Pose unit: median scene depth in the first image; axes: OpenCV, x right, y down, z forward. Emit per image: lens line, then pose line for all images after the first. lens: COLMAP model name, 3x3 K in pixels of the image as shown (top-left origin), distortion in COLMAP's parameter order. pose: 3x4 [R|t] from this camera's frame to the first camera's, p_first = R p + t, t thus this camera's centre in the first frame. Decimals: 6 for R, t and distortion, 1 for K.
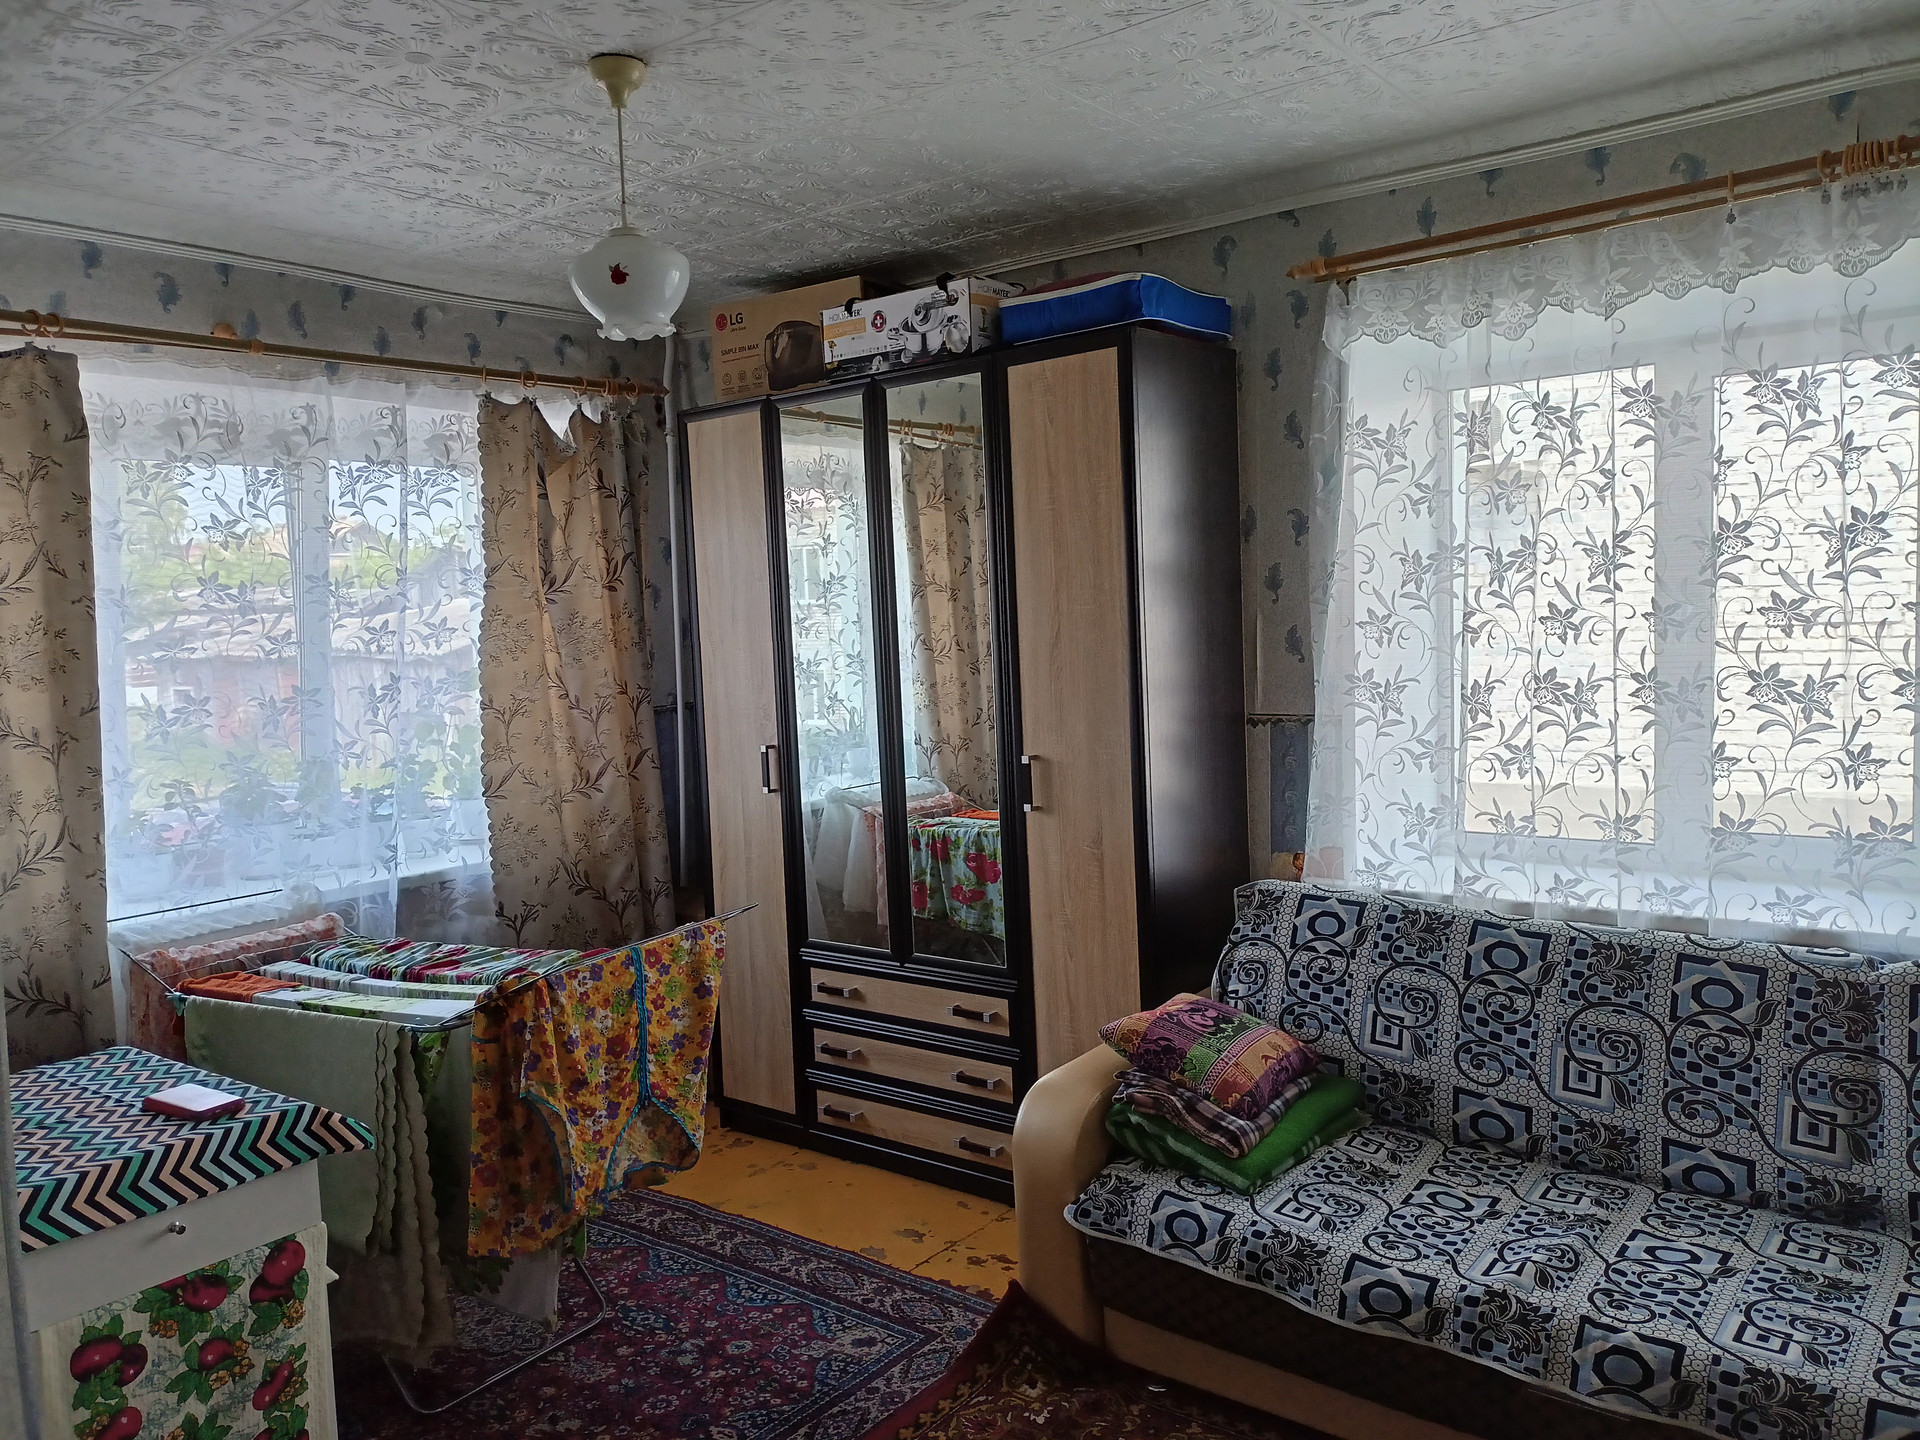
lens RADIAL K [[1441.7, 0, 944.4], [0, 1441.7, 740.4], [0, 0, 1]] dist [0.077977, -0.080161]
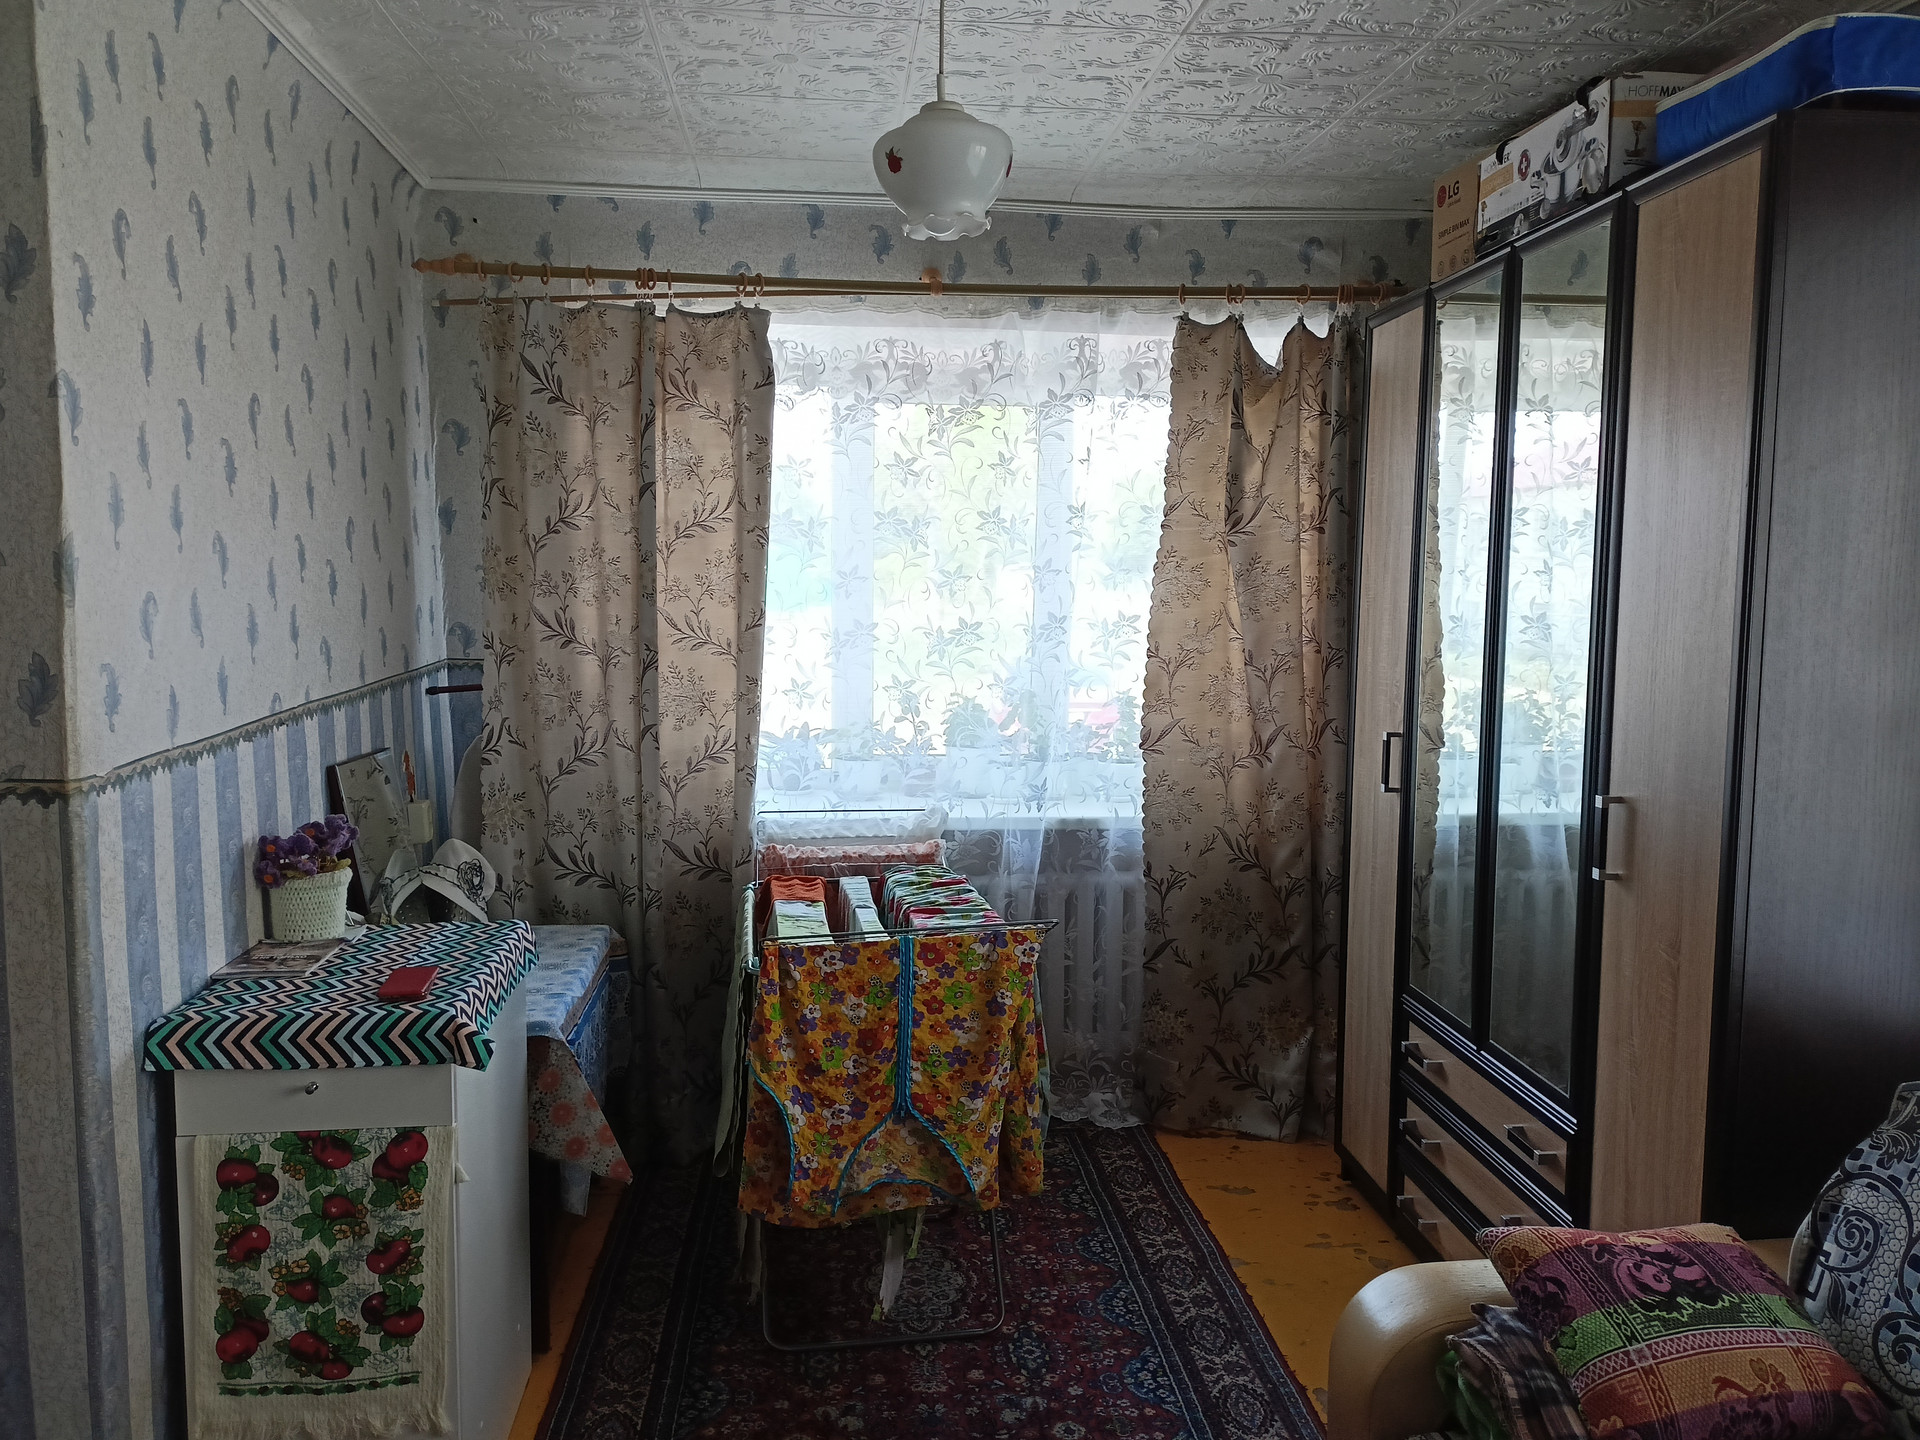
lens RADIAL K [[1441.7, 0, 958.3], [0, 1441.7, 730.5], [0, 0, 1]] dist [0.077977, -0.080161]
pose [[0.695163, 0.125816, -0.707756, 0.343111], [-0.099674, 0.991924, 0.078431, -0.045270], [0.711908, 0.016022, 0.702090, 0.331160]]
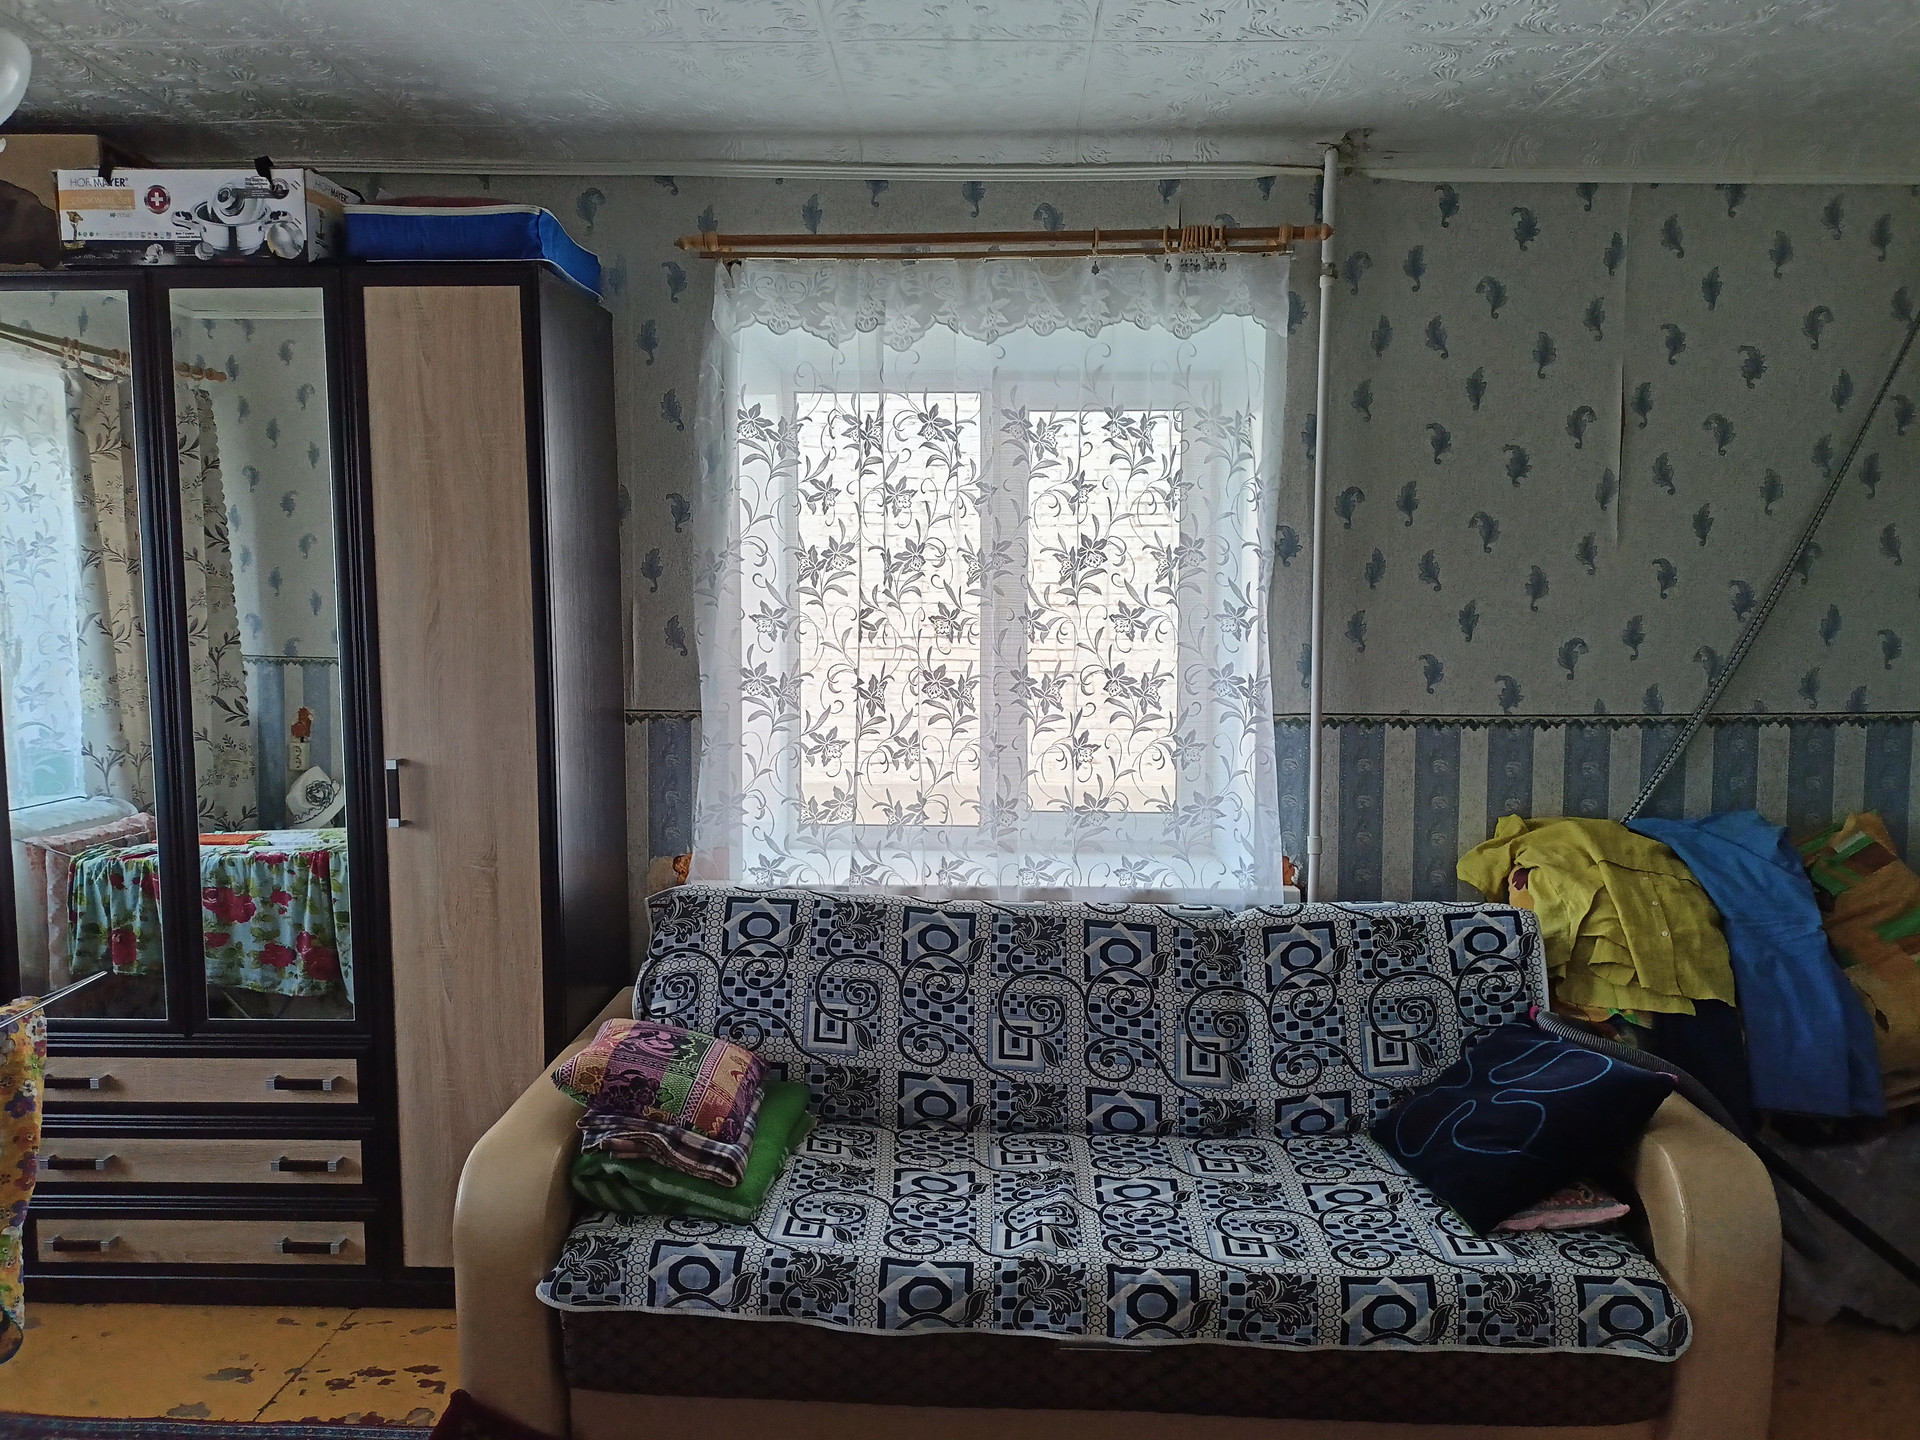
lens RADIAL K [[1441.7, 0, 972.0], [0, 1441.7, 737.3], [0, 0, 1]] dist [0.077977, -0.080161]
pose [[0.802241, -0.014681, 0.596819, -0.186566], [0.017289, 0.999850, 0.001356, 0.002205], [-0.596749, 0.009231, 0.802375, 0.135984]]
